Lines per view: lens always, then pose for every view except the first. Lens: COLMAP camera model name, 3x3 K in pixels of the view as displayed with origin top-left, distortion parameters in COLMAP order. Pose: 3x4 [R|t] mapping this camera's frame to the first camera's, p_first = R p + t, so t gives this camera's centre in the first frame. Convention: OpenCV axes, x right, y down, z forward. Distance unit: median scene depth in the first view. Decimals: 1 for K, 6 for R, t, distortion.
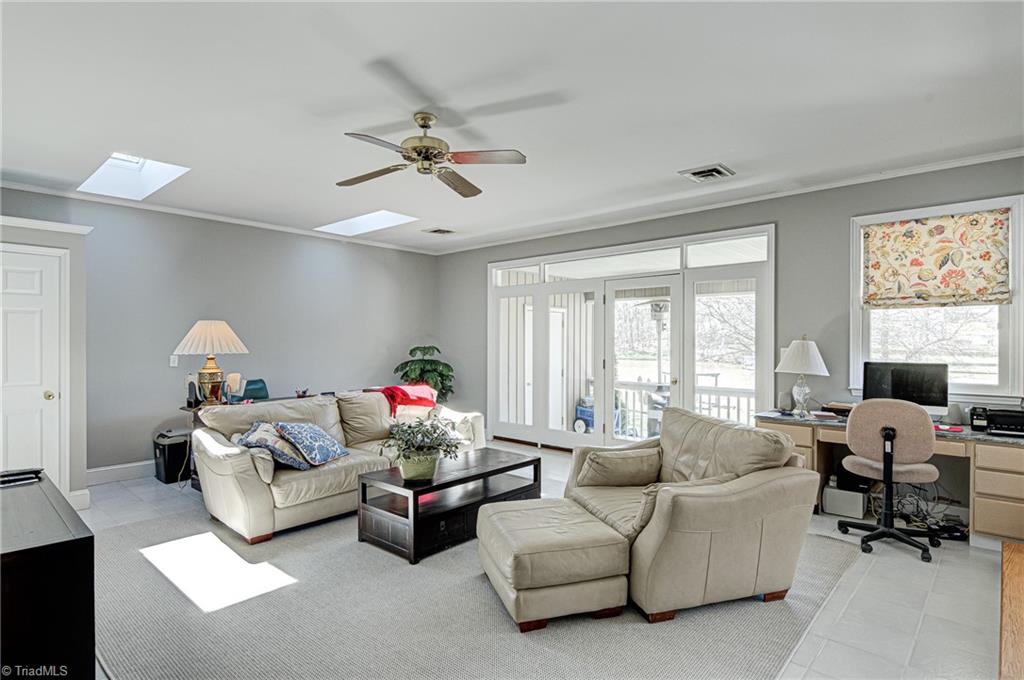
lens RADIAL K [[538.8, 0, 517.4], [0, 538.8, 342.9], [0, 0, 1]] dist [0.015435, -0.000326]
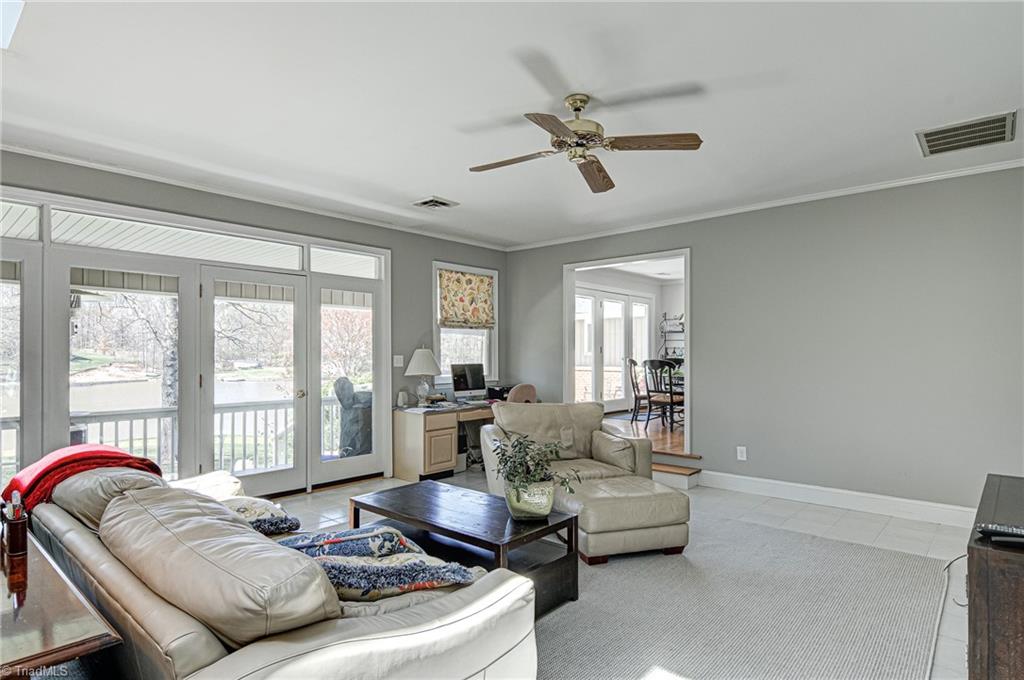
lens RADIAL K [[547.1, 0, 529.6], [0, 547.1, 352.9], [0, 0, 1]] dist [-0.025243, -0.000332]
pose [[-0.028488, 0.003844, 0.999587, -0.807227], [0.007304, 0.999967, -0.003638, 0.011392], [-0.999567, 0.007198, -0.028515, 0.821969]]
